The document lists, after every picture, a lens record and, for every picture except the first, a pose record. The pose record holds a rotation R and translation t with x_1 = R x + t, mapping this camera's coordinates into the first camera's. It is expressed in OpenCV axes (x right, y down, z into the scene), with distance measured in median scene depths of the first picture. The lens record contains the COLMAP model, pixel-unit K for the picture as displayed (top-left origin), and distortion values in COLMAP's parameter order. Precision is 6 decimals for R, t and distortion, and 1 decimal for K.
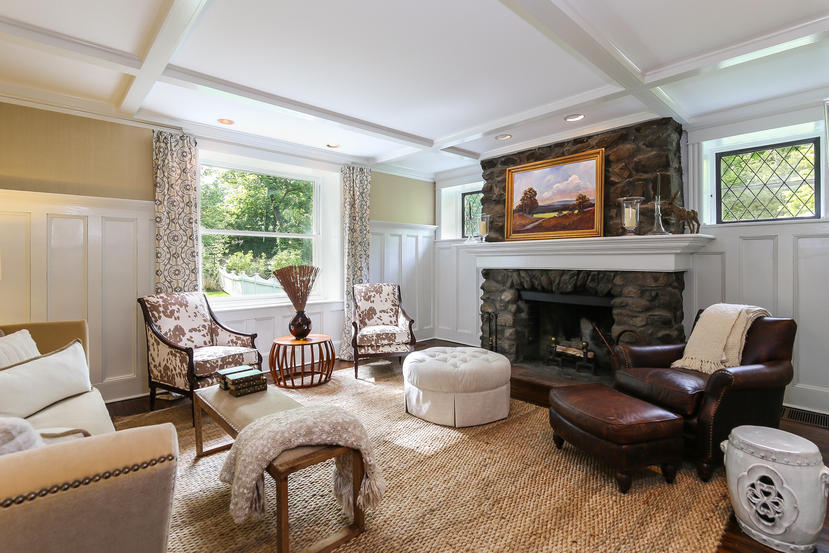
lens RADIAL K [[390.1, 0, 400.4], [0, 390.1, 258.7], [0, 0, 1]] dist [-0.008117, -0.000246]
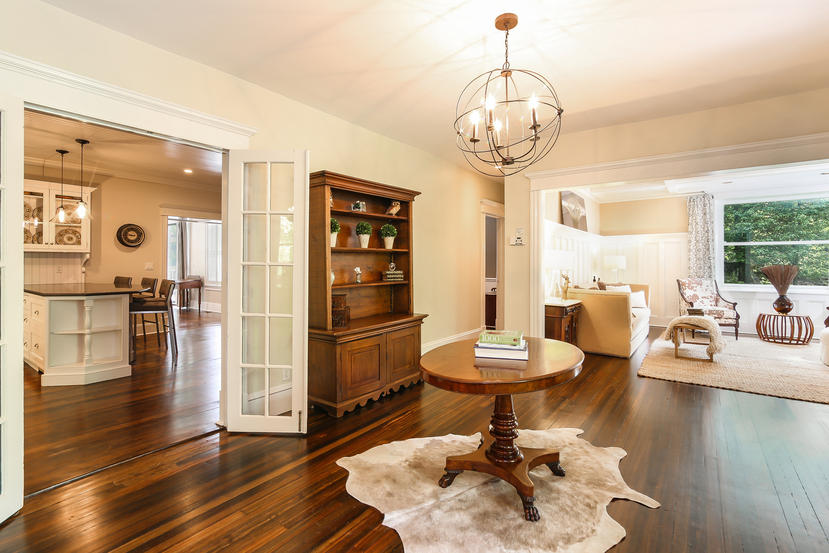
lens RADIAL K [[390.1, 0, 413.4], [0, 390.1, 264.9], [0, 0, 1]] dist [-0.008117, -0.000246]
pose [[0.196062, 0.005025, -0.980579, 0.926545], [0.007278, 0.999952, 0.006579, -0.003459], [0.980565, -0.008426, 0.196016, -0.688283]]
